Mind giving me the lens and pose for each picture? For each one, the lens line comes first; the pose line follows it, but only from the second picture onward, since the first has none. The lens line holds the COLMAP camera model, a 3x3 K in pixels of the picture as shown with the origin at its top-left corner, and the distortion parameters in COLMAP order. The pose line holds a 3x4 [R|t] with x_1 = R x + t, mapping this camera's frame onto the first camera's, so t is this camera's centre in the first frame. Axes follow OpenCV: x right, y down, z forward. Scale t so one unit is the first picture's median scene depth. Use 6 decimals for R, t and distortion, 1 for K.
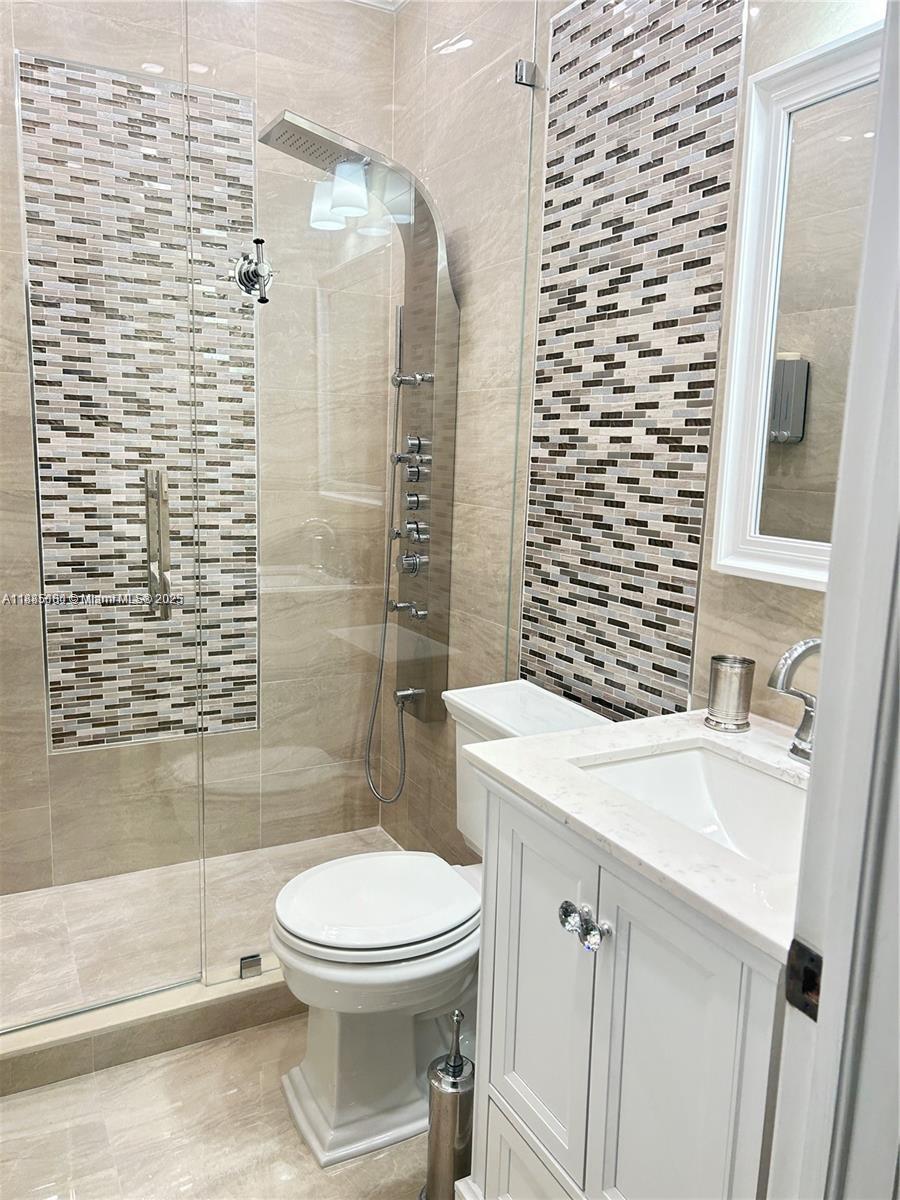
lens RADIAL K [[912.3, 0, 450.0], [0, 912.3, 600.0], [0, 0, 1]] dist [0.043457, -0.055037]
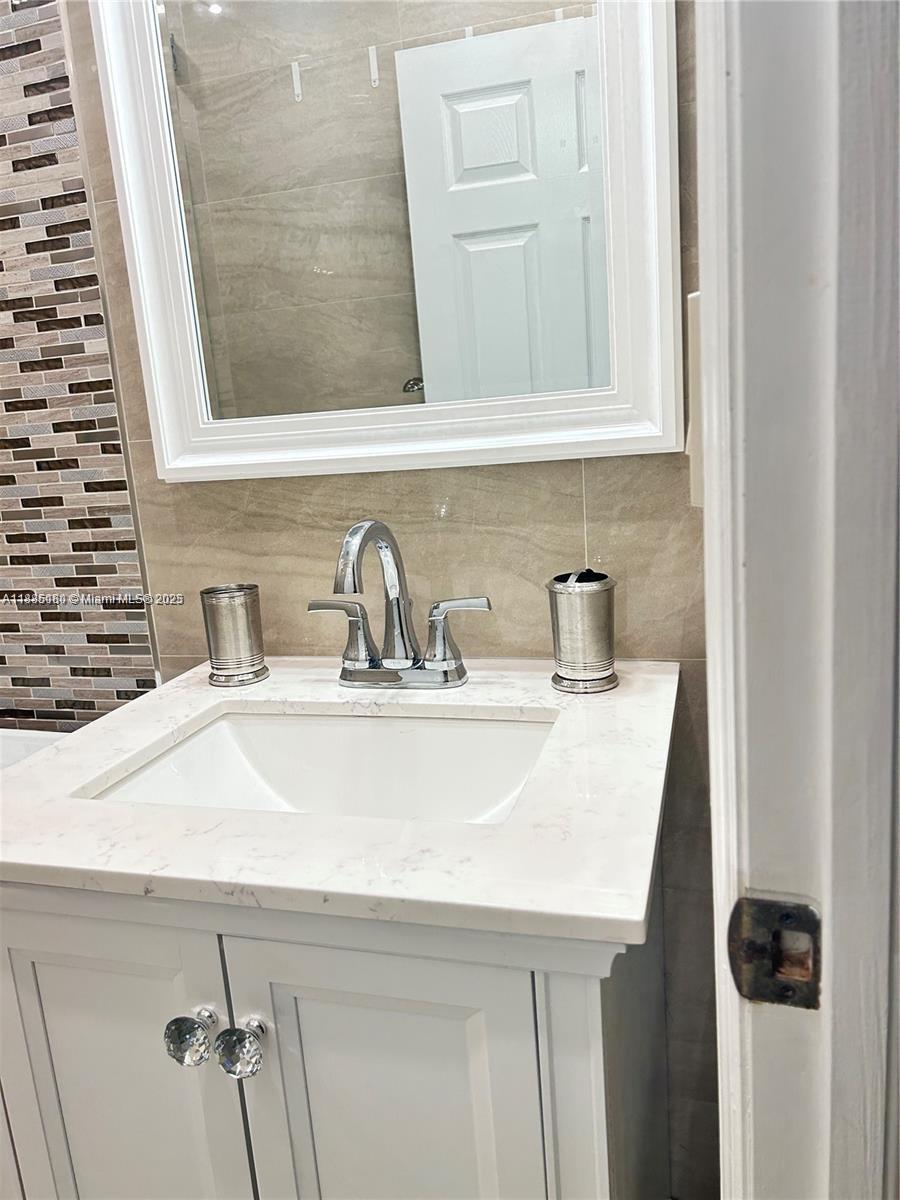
lens RADIAL K [[912.3, 0, 450.0], [0, 912.3, 600.0], [0, 0, 1]] dist [0.043457, -0.055037]
pose [[0.707326, -0.223682, 0.670565, -0.054485], [0.213920, 0.971868, 0.098541, 0.034859], [-0.673742, 0.073747, 0.735277, 0.297367]]
